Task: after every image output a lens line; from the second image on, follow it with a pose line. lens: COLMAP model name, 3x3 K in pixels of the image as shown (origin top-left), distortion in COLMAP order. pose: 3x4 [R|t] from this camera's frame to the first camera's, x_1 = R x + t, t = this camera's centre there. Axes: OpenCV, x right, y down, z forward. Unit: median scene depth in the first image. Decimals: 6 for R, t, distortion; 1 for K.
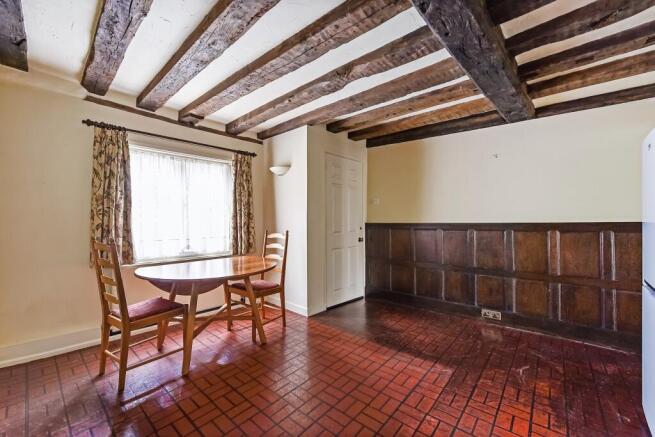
lens RADIAL K [[261.7, 0, 328.4], [0, 261.7, 216.2], [0, 0, 1]] dist [0.010862, 0.000009]
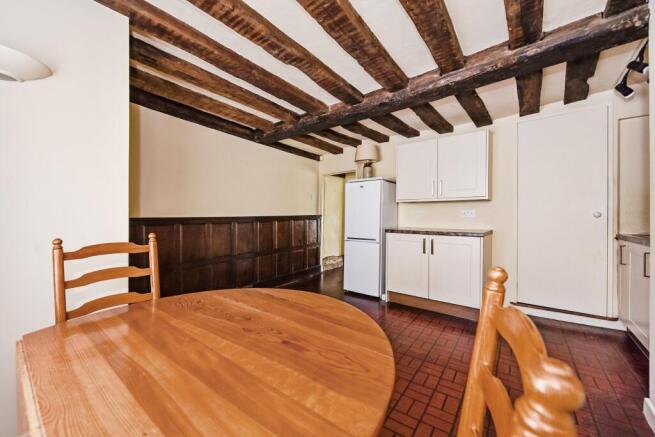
lens RADIAL K [[261.7, 0, 327.7], [0, 261.7, 219.0], [0, 0, 1]] dist [0.010862, 0.000009]
pose [[-0.060610, -0.010200, 0.998109, -0.634891], [-0.013264, 0.999868, 0.009412, 0.019924], [-0.998073, -0.012668, -0.060737, 0.675021]]
